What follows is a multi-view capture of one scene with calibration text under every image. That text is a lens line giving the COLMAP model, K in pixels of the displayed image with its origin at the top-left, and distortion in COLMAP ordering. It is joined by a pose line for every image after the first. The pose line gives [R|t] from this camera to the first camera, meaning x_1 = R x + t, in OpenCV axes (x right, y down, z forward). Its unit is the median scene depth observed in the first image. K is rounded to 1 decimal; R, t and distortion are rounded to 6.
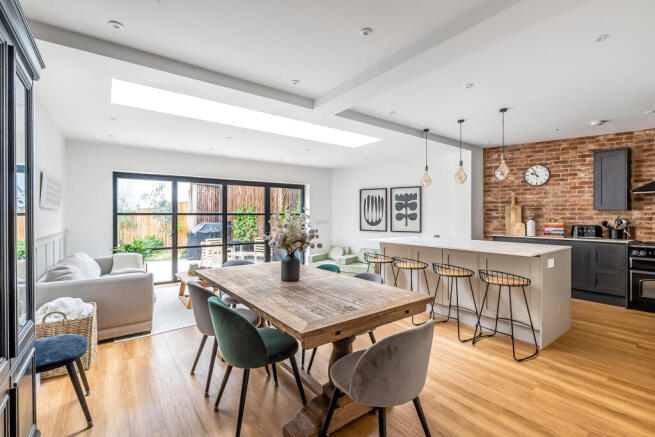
lens RADIAL K [[295.1, 0, 345.1], [0, 295.1, 215.1], [0, 0, 1]] dist [-0.003605, 0.000430]
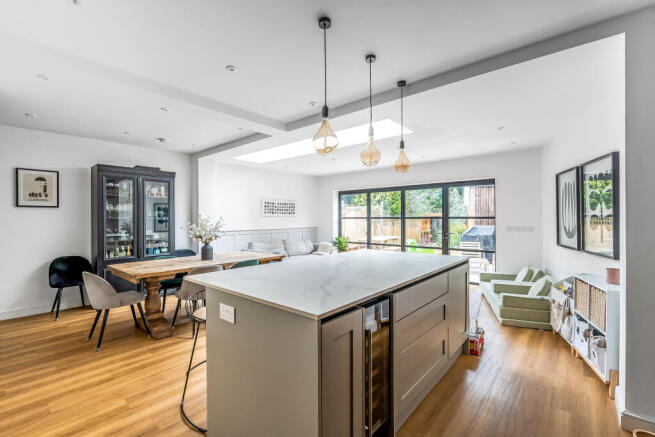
lens RADIAL K [[295.1, 0, 330.9], [0, 295.1, 216.8], [0, 0, 1]] dist [-0.003605, 0.000430]
pose [[0.185520, -0.003919, -0.982633, 1.216076], [0.005190, 0.999982, -0.003008, -0.009367], [0.982627, -0.004542, 0.185537, 1.049047]]
